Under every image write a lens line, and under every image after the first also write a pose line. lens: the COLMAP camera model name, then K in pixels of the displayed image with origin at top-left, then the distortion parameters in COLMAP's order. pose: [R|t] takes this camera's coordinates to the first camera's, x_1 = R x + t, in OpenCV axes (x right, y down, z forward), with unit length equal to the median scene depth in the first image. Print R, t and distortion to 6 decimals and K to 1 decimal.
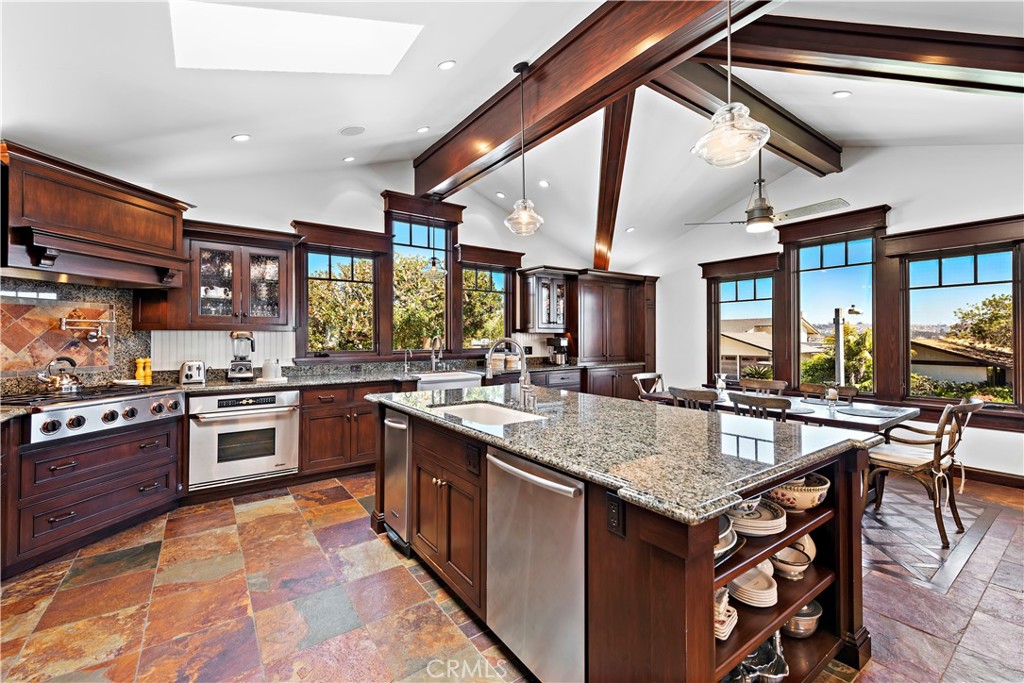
lens RADIAL K [[423.6, 0, 509.7], [0, 423.6, 338.2], [0, 0, 1]] dist [0.003226, -0.000074]
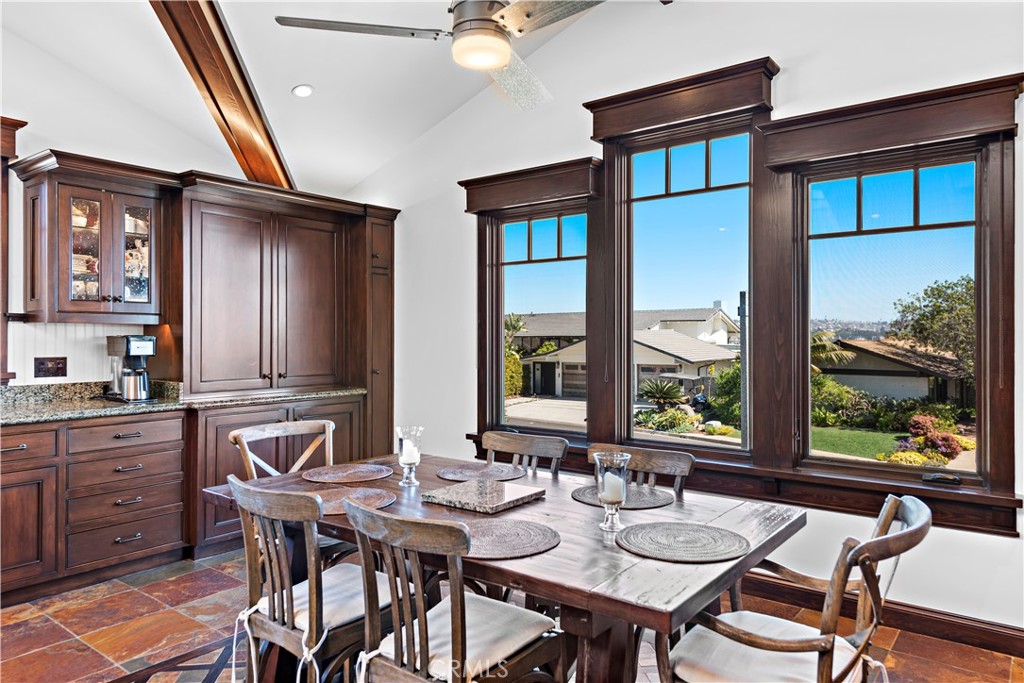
lens RADIAL K [[679.5, 0, 512.9], [0, 679.5, 338.3], [0, 0, 1]] dist [0.024010, -0.005325]
pose [[0.955868, 0.002566, 0.293785, 0.277762], [-0.002784, 0.999996, 0.000326, 0.000270], [-0.293783, -0.001129, 0.955871, 0.251762]]
